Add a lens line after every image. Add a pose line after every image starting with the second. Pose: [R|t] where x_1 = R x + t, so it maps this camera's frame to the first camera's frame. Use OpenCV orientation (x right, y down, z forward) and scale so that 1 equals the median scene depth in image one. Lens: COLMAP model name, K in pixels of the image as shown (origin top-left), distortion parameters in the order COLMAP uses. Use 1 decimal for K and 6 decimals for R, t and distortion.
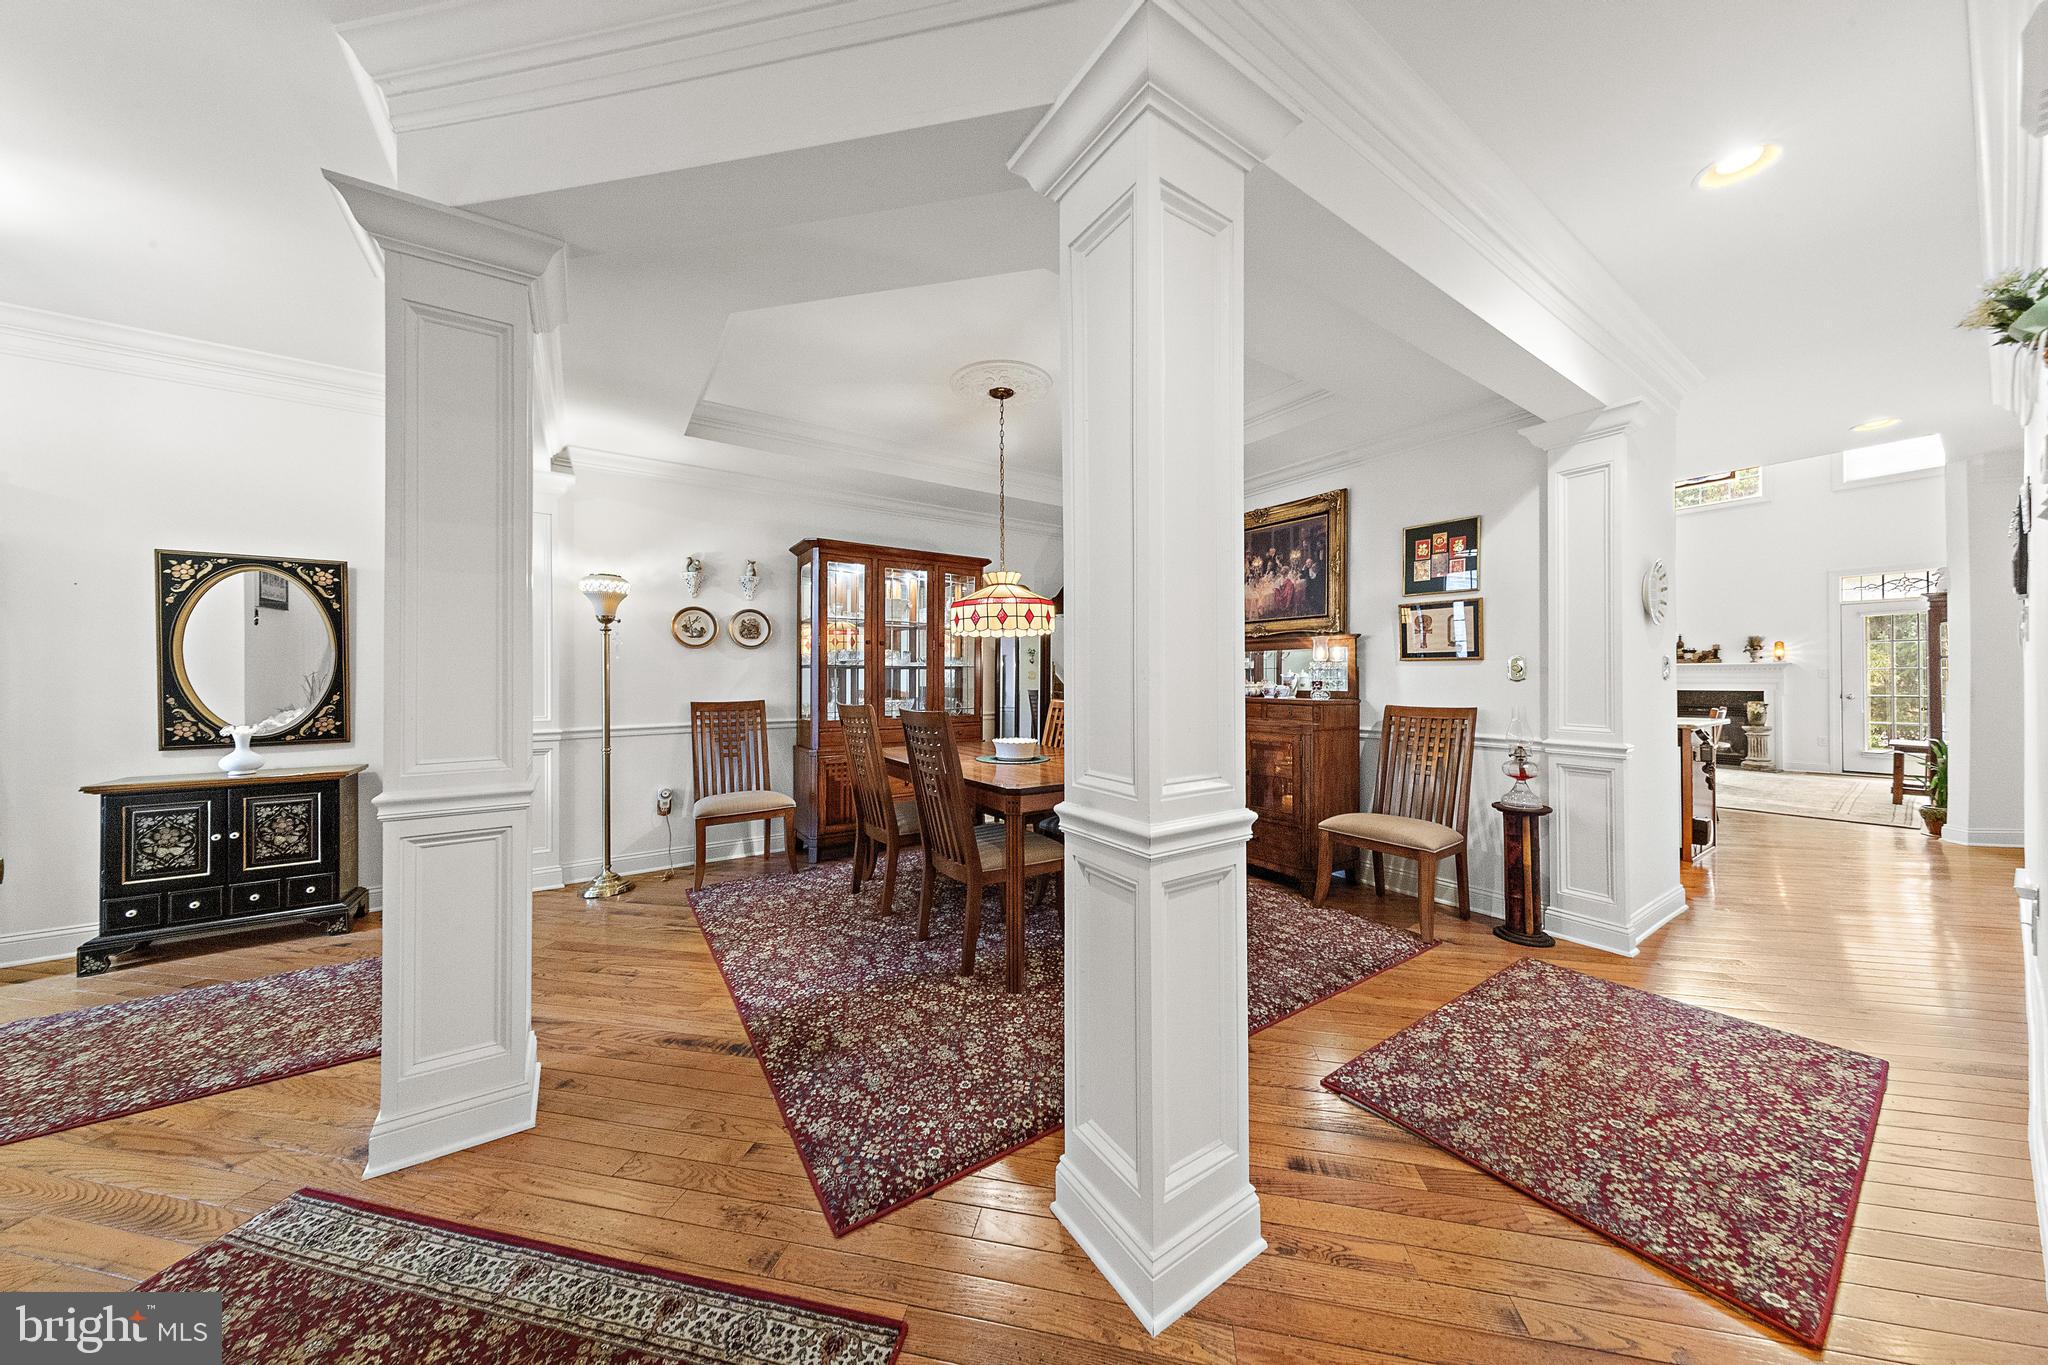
lens RADIAL K [[644.4, 0, 1024.0], [0, 644.4, 682.5], [0, 0, 1]] dist [0.005562, 0.000039]
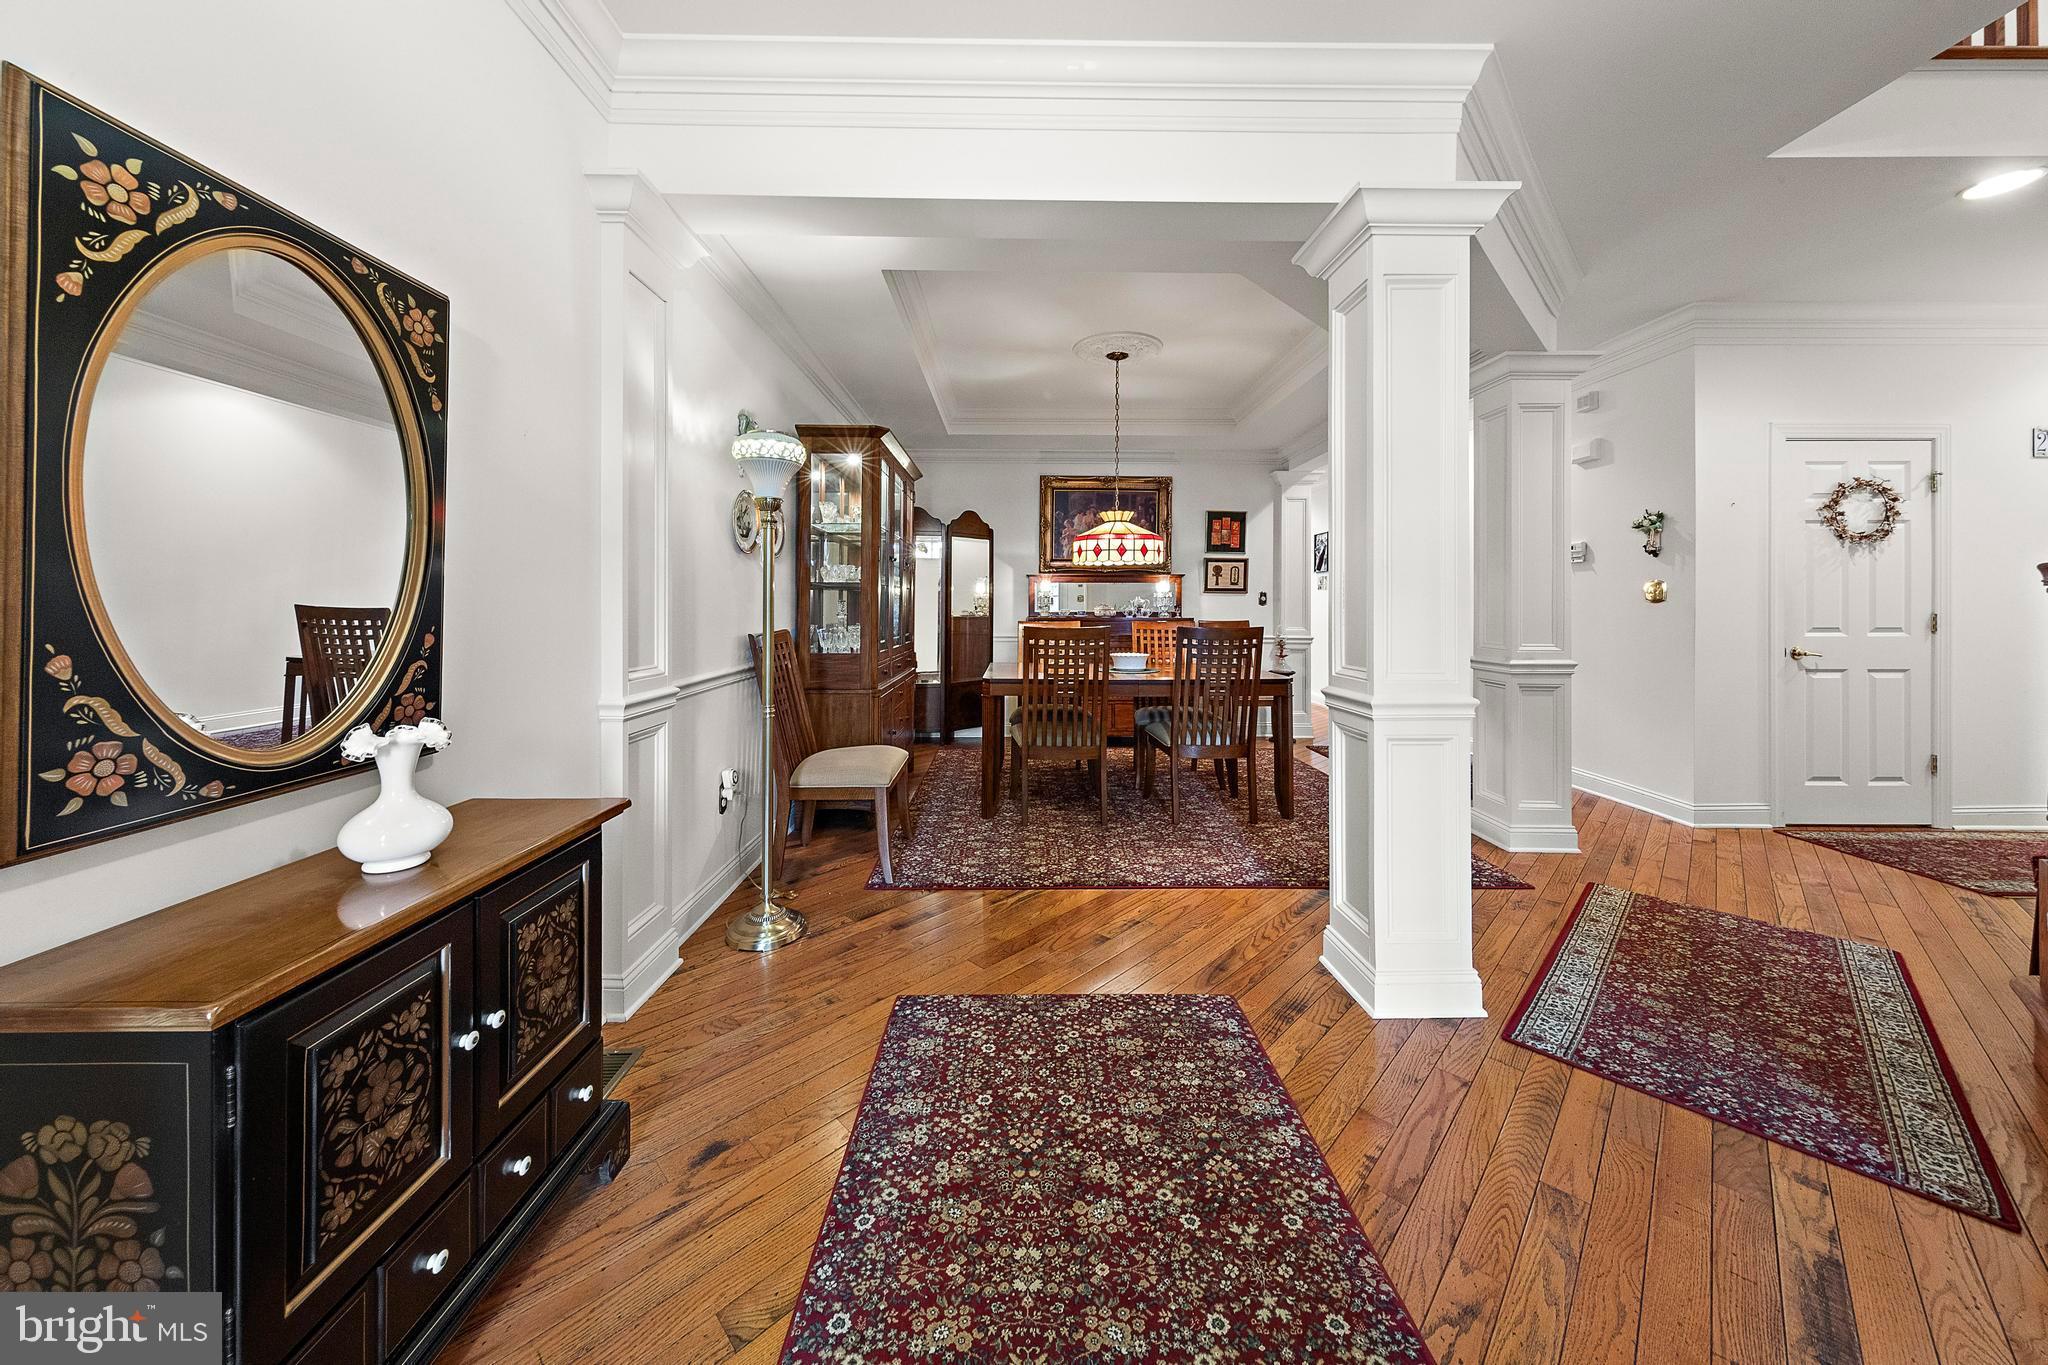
lens RADIAL K [[692.1, 0, 1016.1], [0, 692.1, 607.3], [0, 0, 1]] dist [0.001430, 0.000010]
pose [[0.553058, 0.000881, 0.833143, -1.081764], [-0.002087, 0.999998, 0.000328, 0.002631], [-0.833140, -0.001920, 0.553058, 0.425919]]
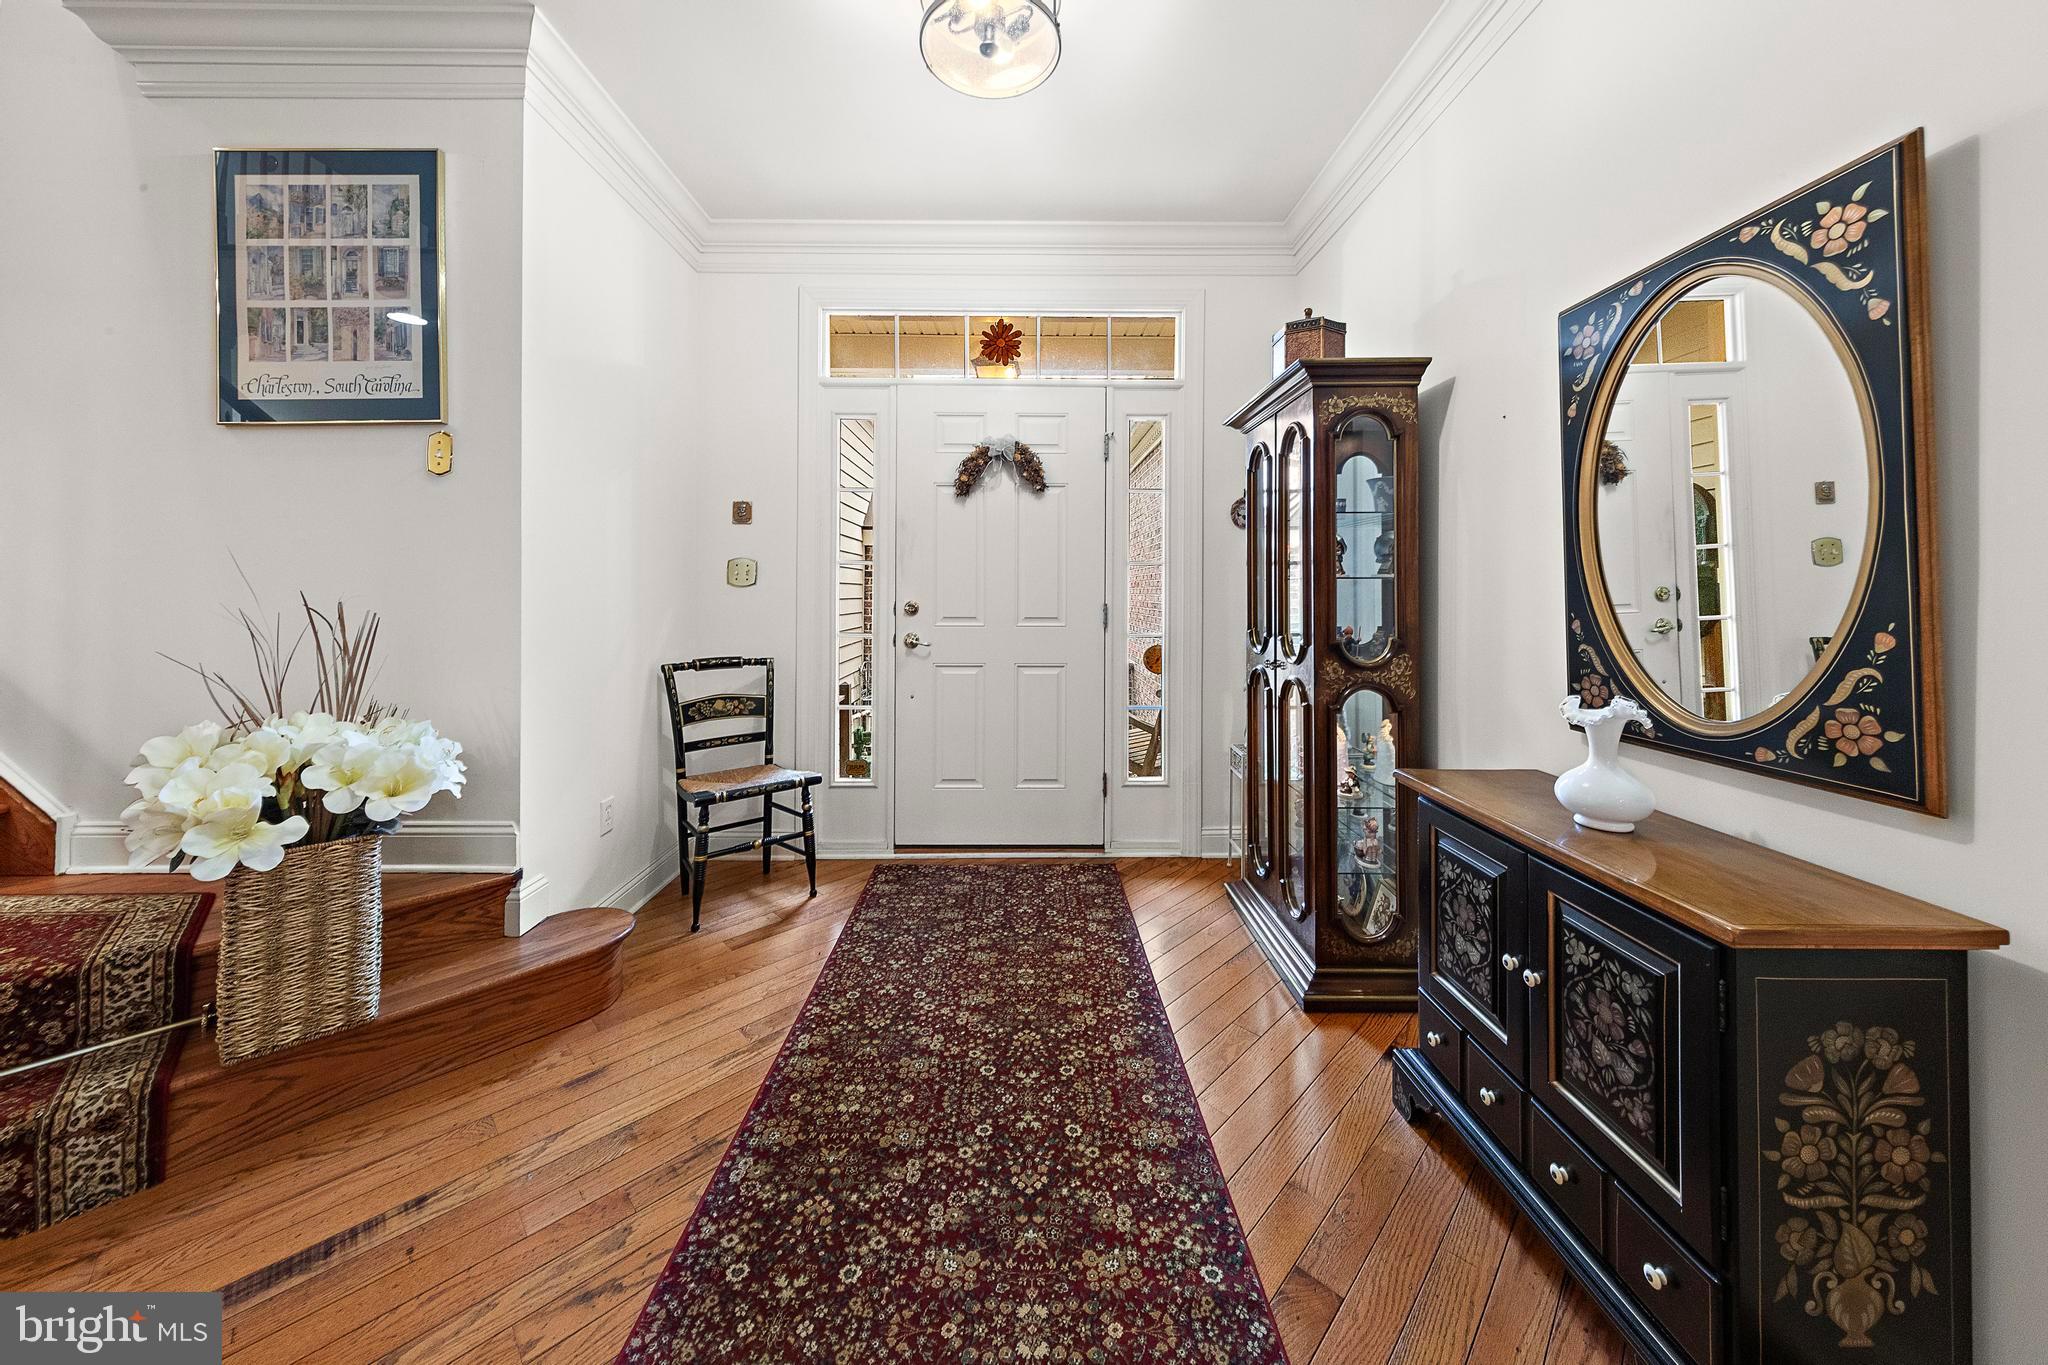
lens RADIAL K [[694.4, 0, 1026.8], [0, 694.4, 586.2], [0, 0, 1]] dist [0.002420, -0.000025]
pose [[-0.539223, -0.002662, -0.842159, -0.548720], [-0.004871, 0.999988, -0.000042, 0.001195], [0.842149, 0.004079, -0.539229, 0.761690]]
